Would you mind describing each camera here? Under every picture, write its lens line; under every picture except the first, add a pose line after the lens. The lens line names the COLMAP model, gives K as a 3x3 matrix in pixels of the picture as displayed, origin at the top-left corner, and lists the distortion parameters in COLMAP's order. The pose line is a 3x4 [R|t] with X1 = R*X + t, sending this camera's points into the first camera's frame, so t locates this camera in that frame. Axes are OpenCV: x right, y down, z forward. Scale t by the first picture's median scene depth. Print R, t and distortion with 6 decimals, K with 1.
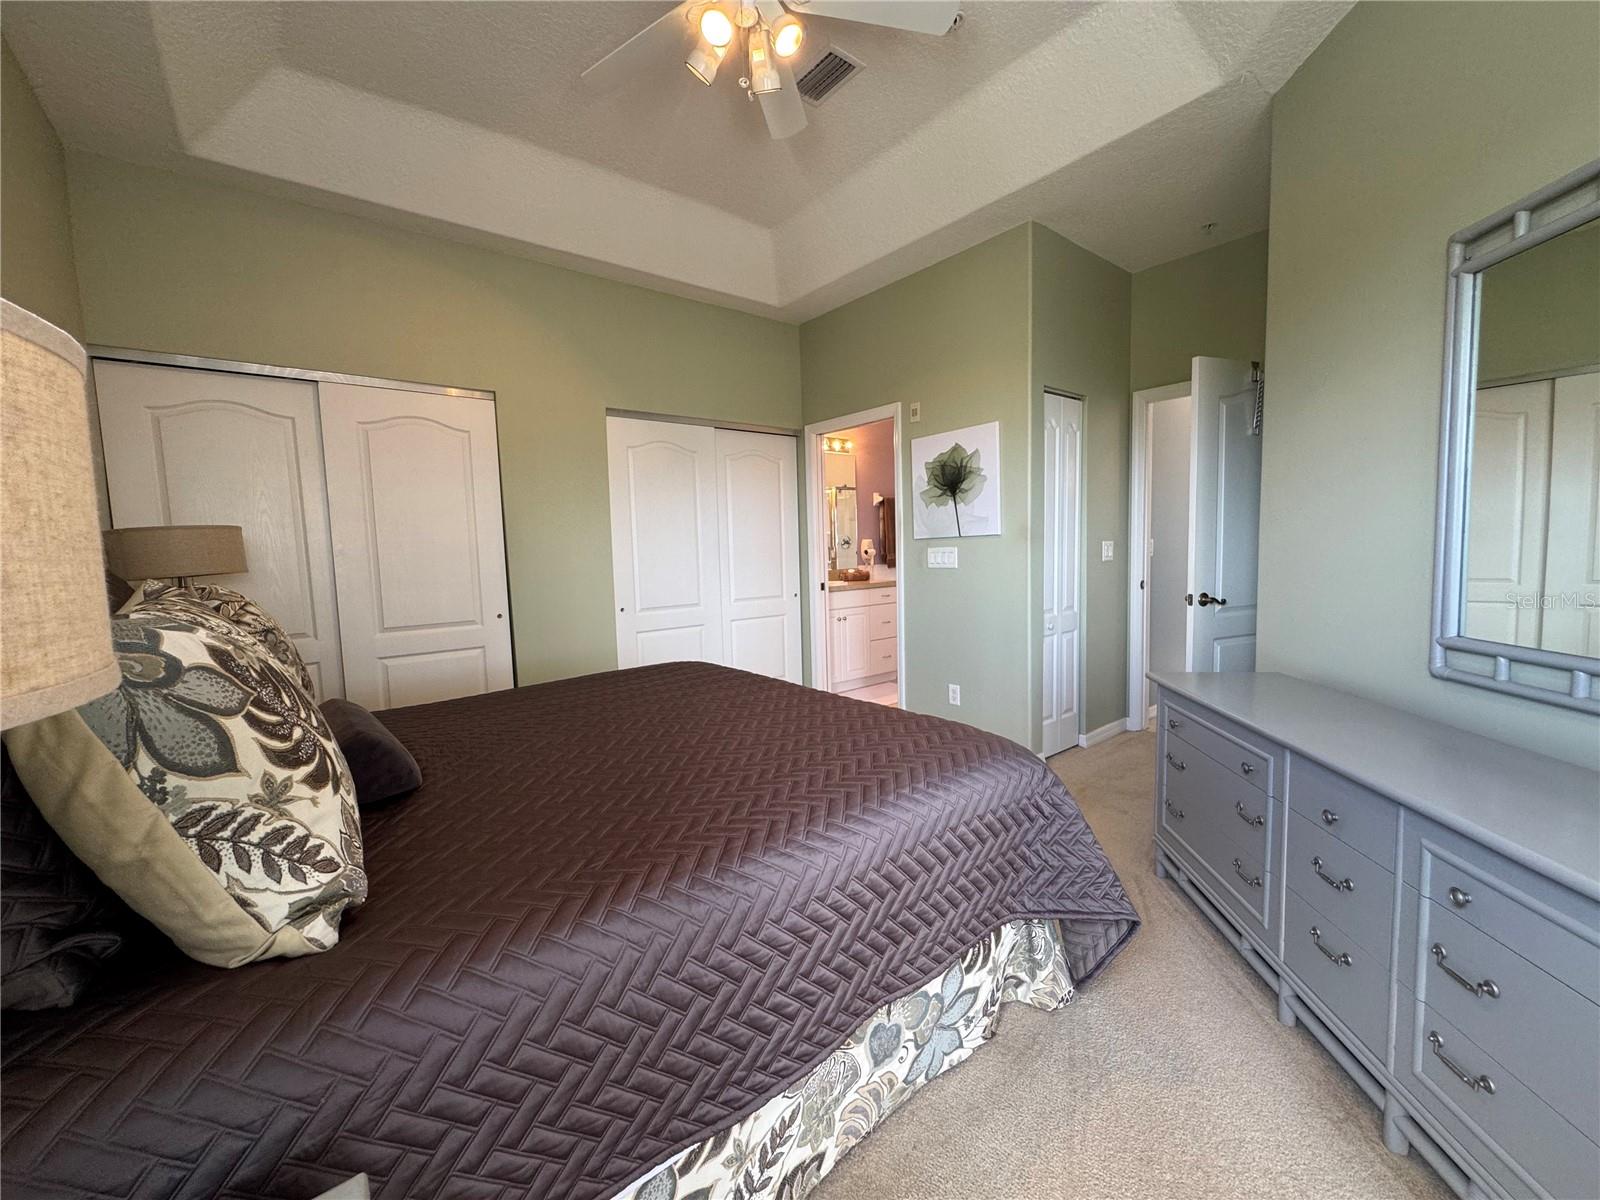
lens RADIAL K [[641.2, 0, 797.5], [0, 641.2, 594.1], [0, 0, 1]] dist [0.003415, 0.000022]
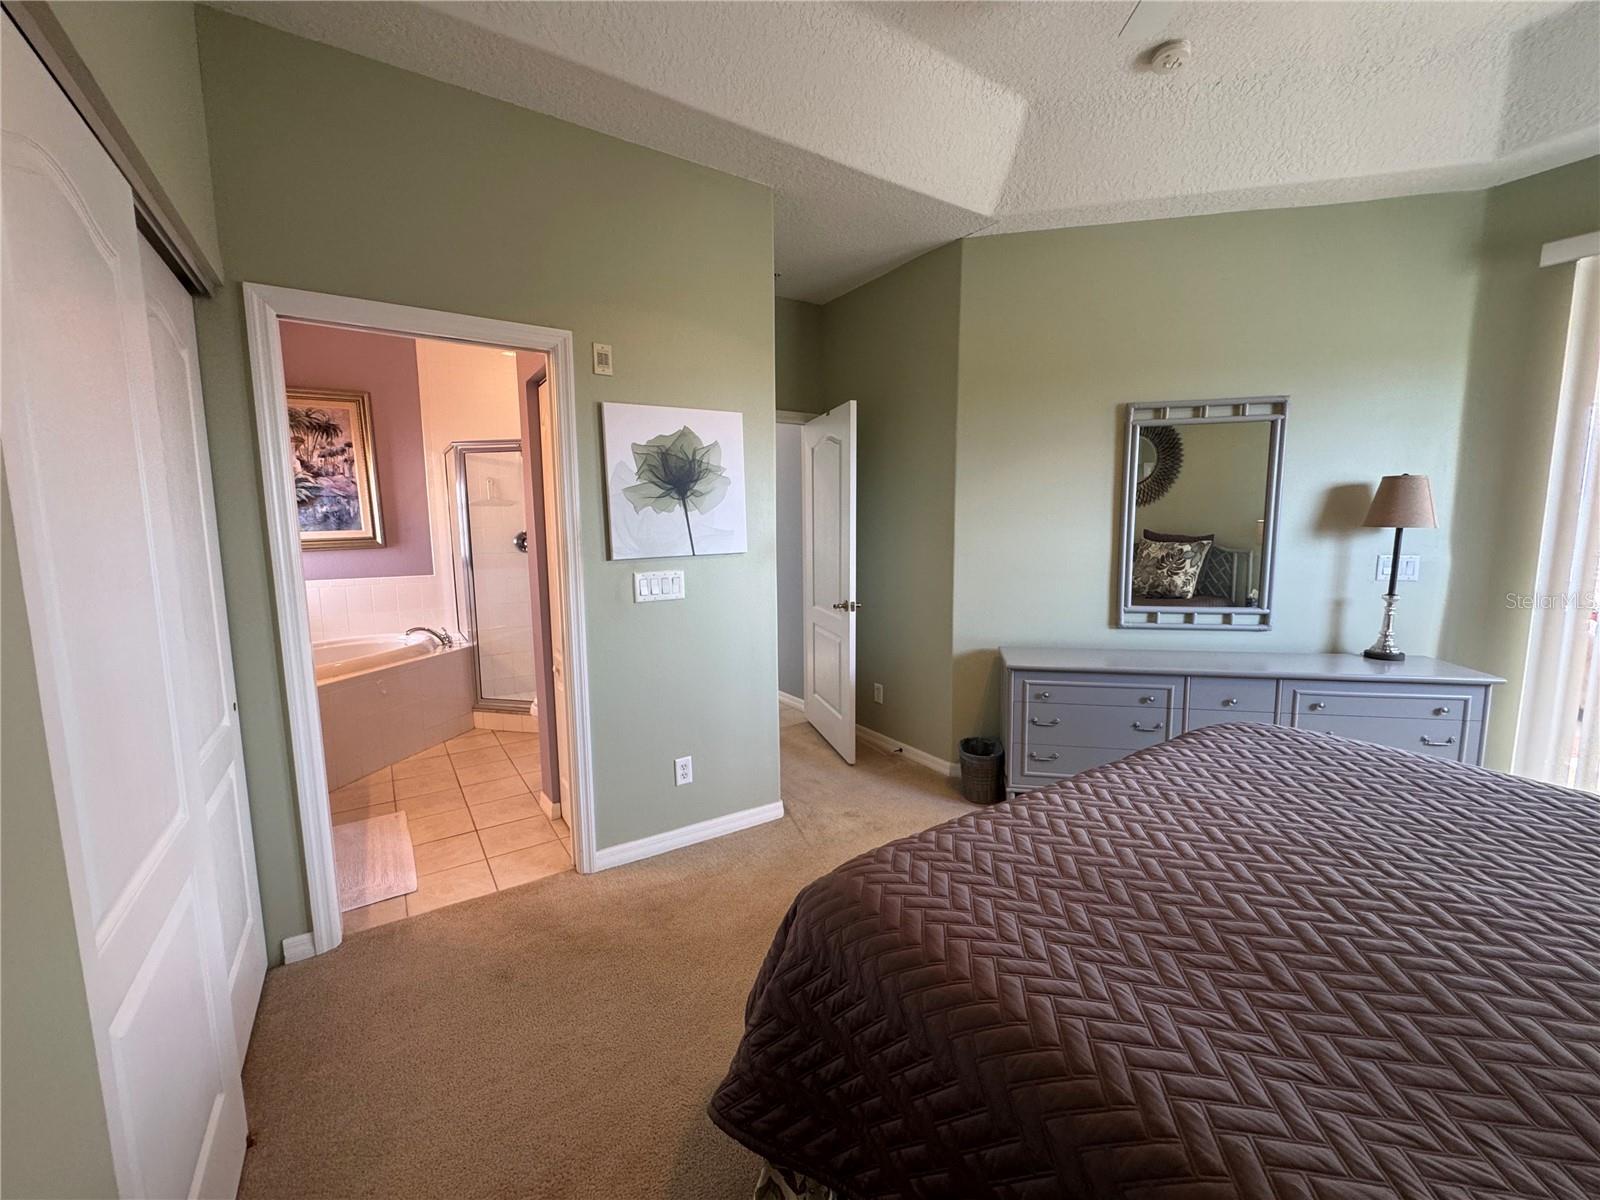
lens RADIAL K [[641.2, 0, 800.6], [0, 641.2, 606.6], [0, 0, 1]] dist [0.003415, 0.000022]
pose [[0.101719, -0.092904, 0.990466, -0.462118], [0.085130, 0.992790, 0.084379, -0.081947], [-0.991164, 0.075736, 0.108894, 0.790123]]
